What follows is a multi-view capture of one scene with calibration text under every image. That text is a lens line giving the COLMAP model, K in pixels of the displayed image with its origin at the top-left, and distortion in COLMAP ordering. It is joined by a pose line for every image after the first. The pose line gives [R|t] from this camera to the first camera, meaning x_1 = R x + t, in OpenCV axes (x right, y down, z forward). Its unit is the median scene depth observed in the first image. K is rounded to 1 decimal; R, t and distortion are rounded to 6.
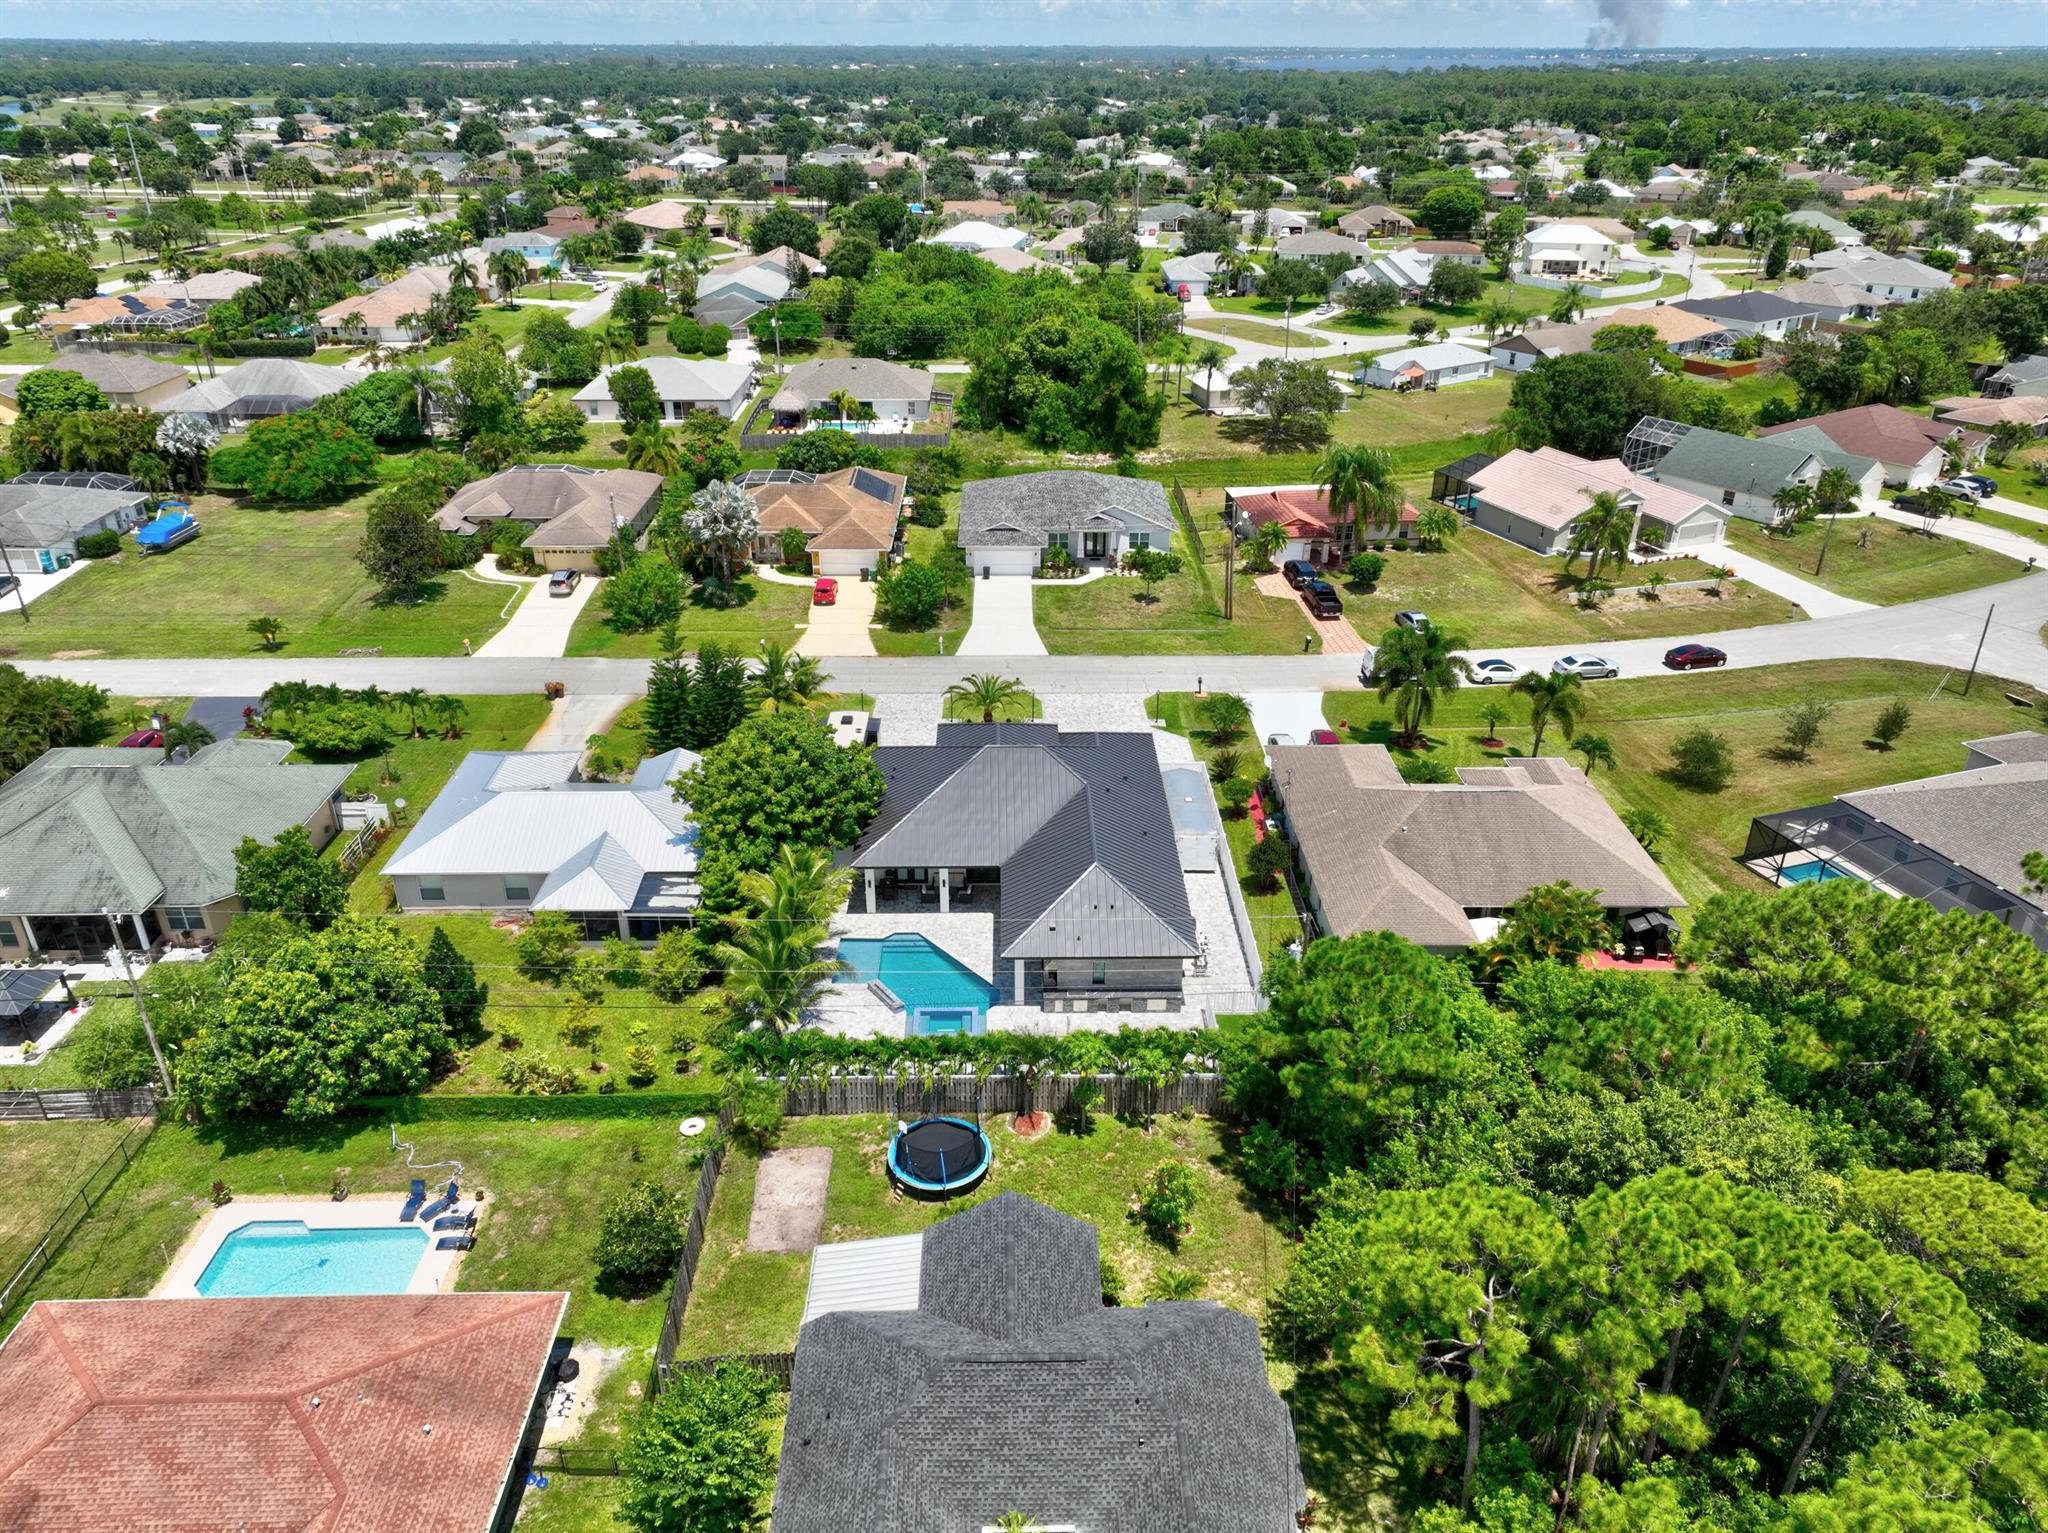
lens RADIAL K [[1433.6, 0, 1015.1], [0, 1433.6, 771.5], [0, 0, 1]] dist [0.001914, 0.017504]
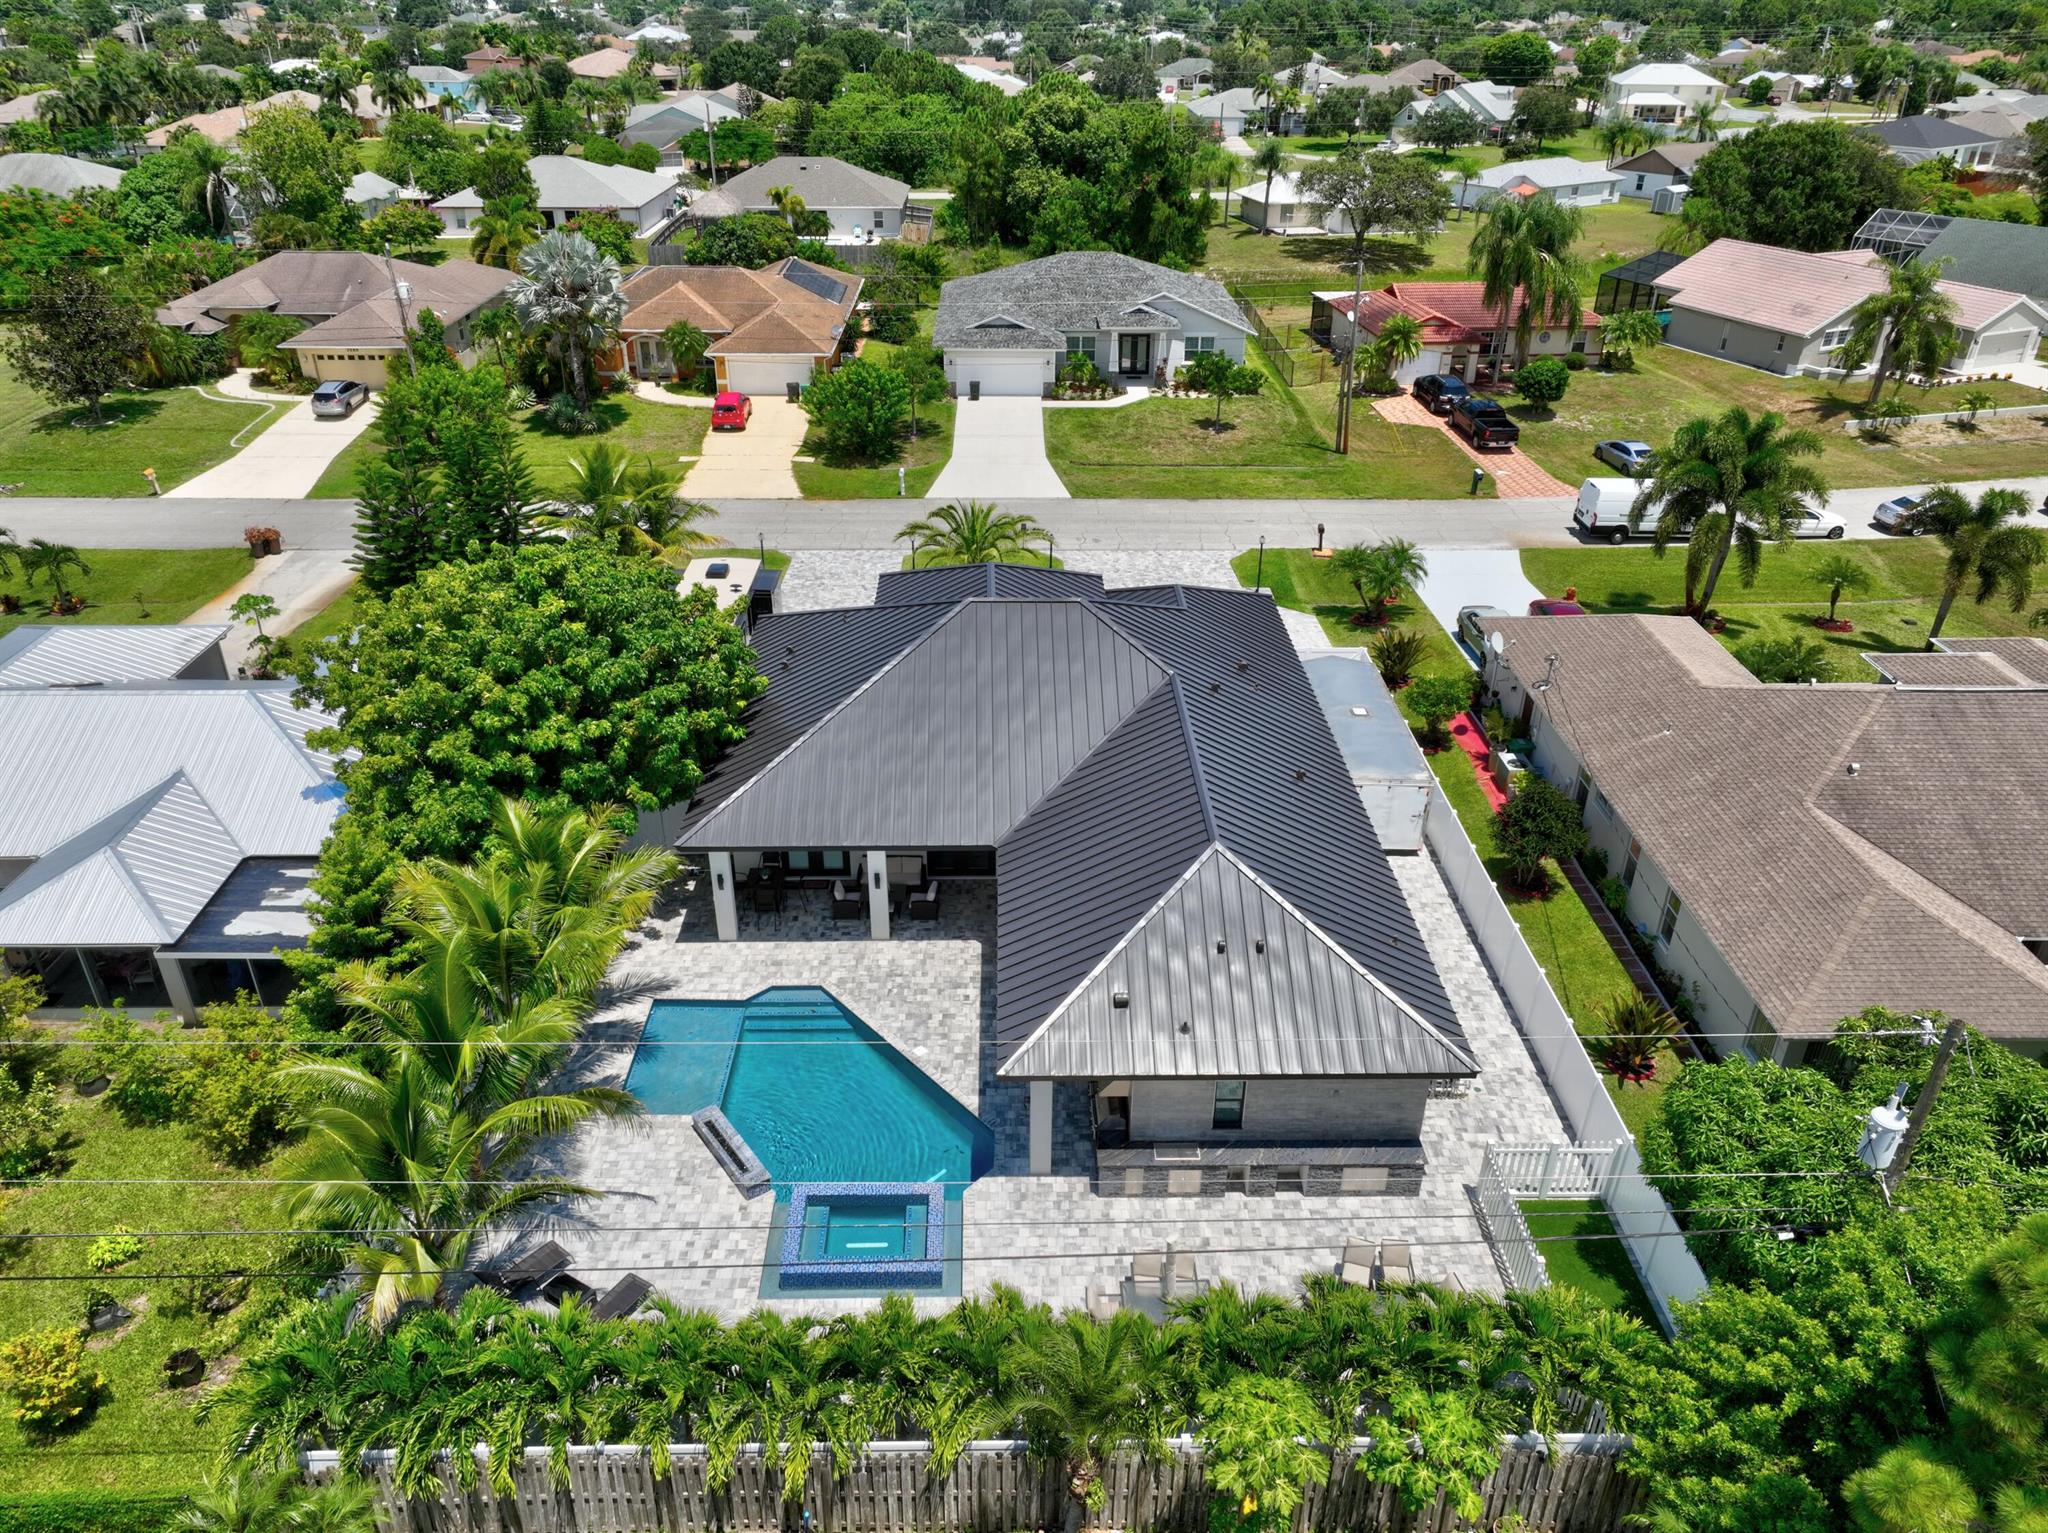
lens RADIAL K [[1433.6, 0, 1027.2], [0, 1433.6, 763.5], [0, 0, 1]] dist [0.001914, 0.017504]
pose [[0.999912, 0.002076, 0.013127, -0.004196], [-0.002494, 0.999486, 0.031953, 0.015913], [-0.013054, -0.031982, 0.999403, 0.351710]]
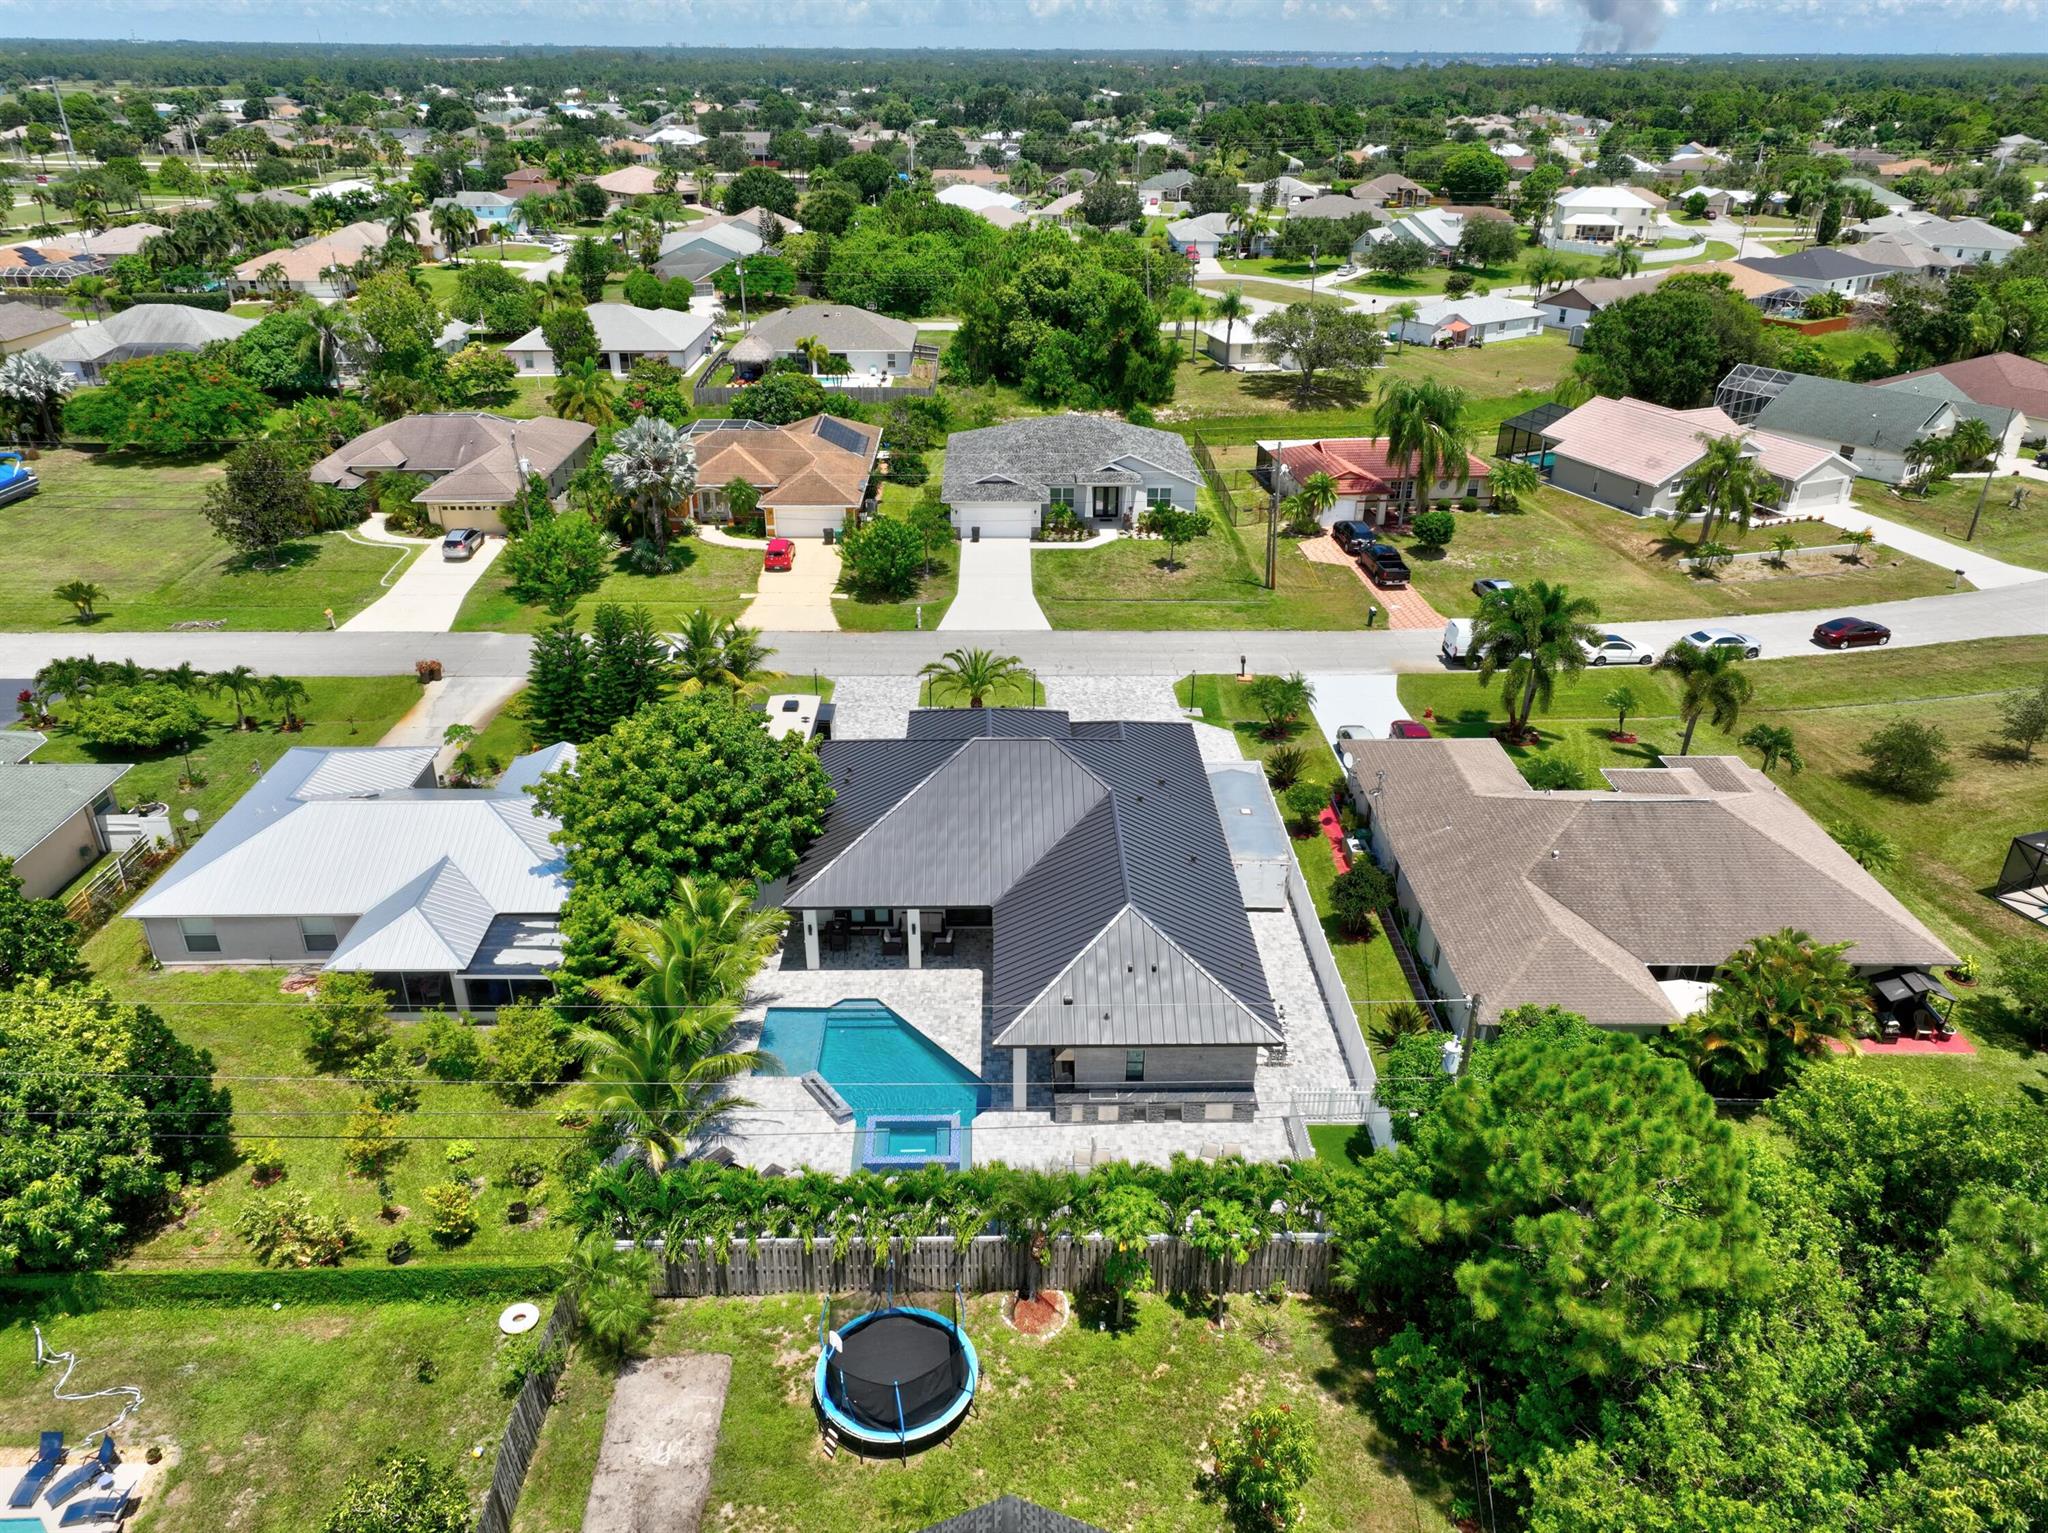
lens RADIAL K [[1433.6, 0, 1022.0], [0, 1433.6, 767.2], [0, 0, 1]] dist [0.001914, 0.017504]
pose [[0.999944, 0.000640, 0.010519, -0.002002], [-0.000580, 0.999984, -0.005665, 0.000624], [-0.010522, 0.005659, 0.999929, 0.187840]]
